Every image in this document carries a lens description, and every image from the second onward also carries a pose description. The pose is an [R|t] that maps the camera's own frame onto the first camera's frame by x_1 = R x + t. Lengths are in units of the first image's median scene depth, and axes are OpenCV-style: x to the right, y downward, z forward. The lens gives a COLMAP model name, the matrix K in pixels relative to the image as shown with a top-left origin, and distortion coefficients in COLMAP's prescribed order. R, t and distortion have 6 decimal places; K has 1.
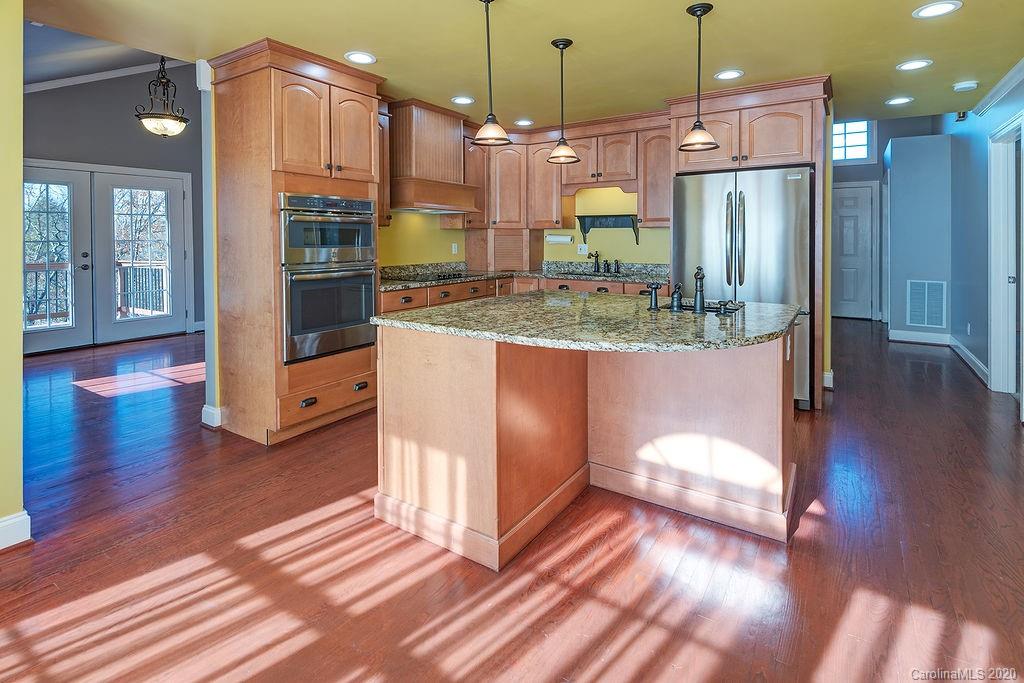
lens RADIAL K [[471.2, 0, 513.8], [0, 471.2, 308.9], [0, 0, 1]] dist [0.002053, 0.000154]
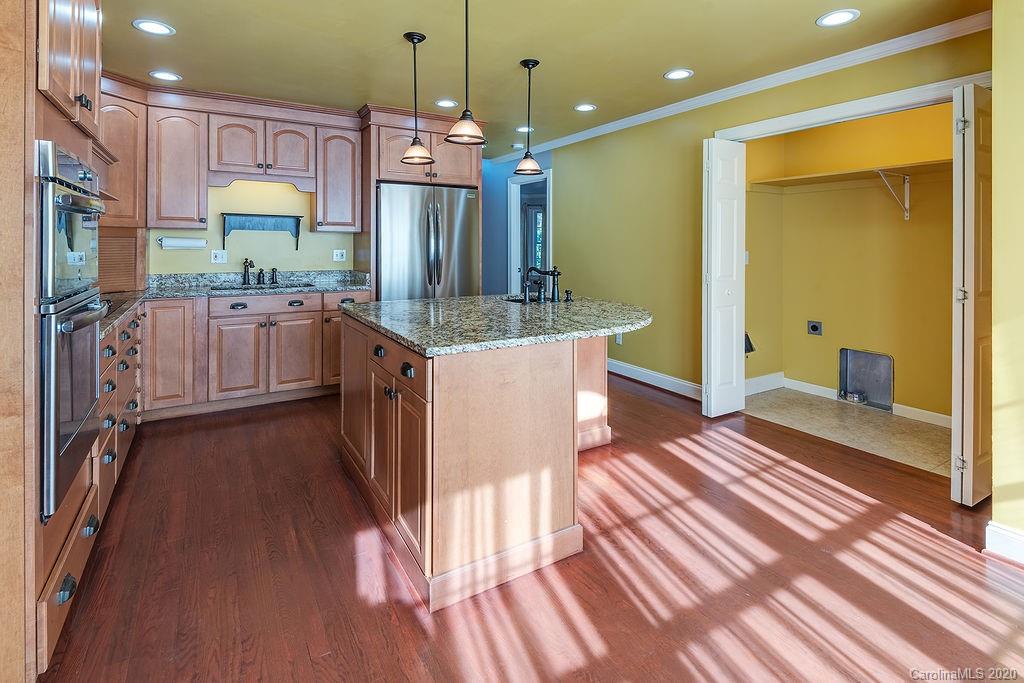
lens RADIAL K [[503.0, 0, 522.5], [0, 503.0, 300.4], [0, 0, 1]] dist [-0.001305, -0.000833]
pose [[0.432332, -0.094472, 0.896752, -0.467390], [0.124937, 0.991180, 0.044187, -0.036389], [-0.893017, 0.092934, 0.440322, 0.249959]]
